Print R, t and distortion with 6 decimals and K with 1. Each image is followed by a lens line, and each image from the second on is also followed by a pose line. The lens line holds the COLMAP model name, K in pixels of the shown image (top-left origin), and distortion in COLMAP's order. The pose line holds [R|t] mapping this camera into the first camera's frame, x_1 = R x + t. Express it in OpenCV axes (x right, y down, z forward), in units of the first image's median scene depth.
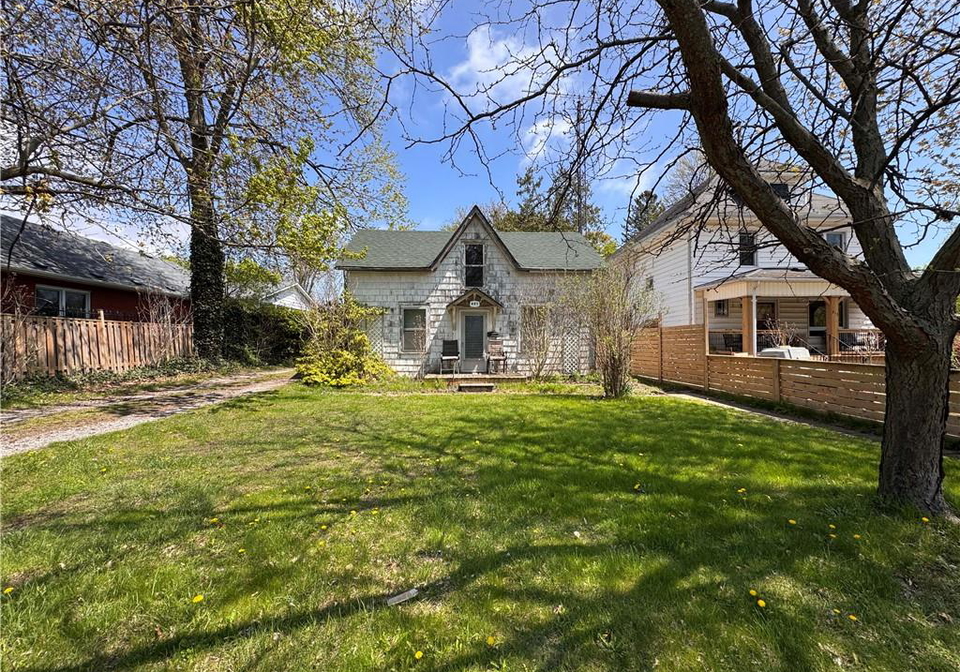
lens RADIAL K [[375.7, 0, 480.0], [0, 375.7, 336.0], [0, 0, 1]] dist [0.000943, 0.000050]
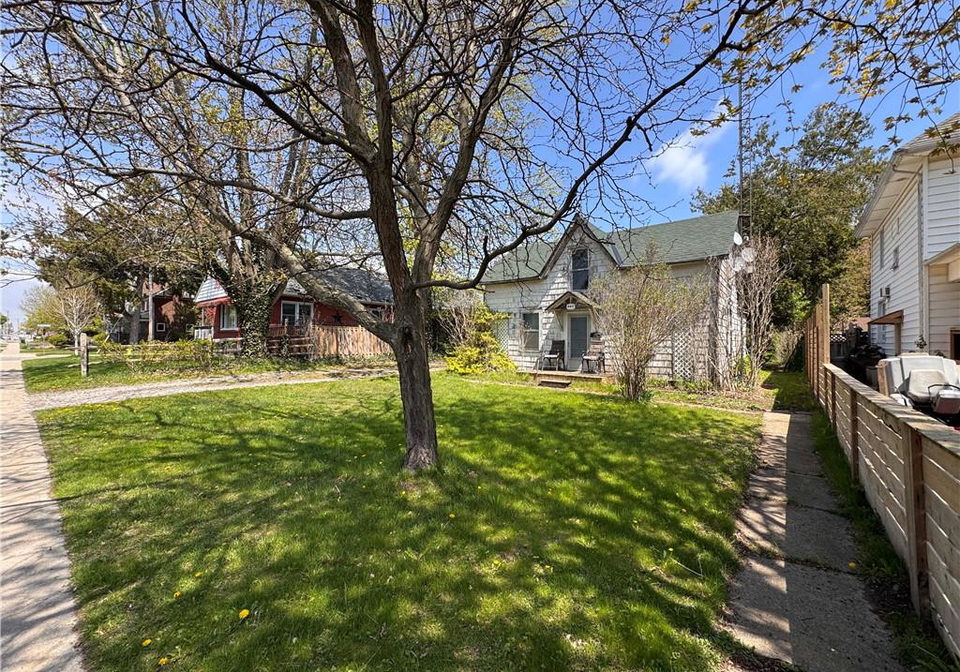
lens RADIAL K [[375.7, 0, 480.0], [0, 375.7, 336.0], [0, 0, 1]] dist [0.000943, 0.000050]
pose [[0.746776, 0.003858, -0.665064, 0.421843], [-0.005129, 0.999987, 0.000042, -0.000324], [0.665055, 0.003380, 0.746786, 0.030462]]
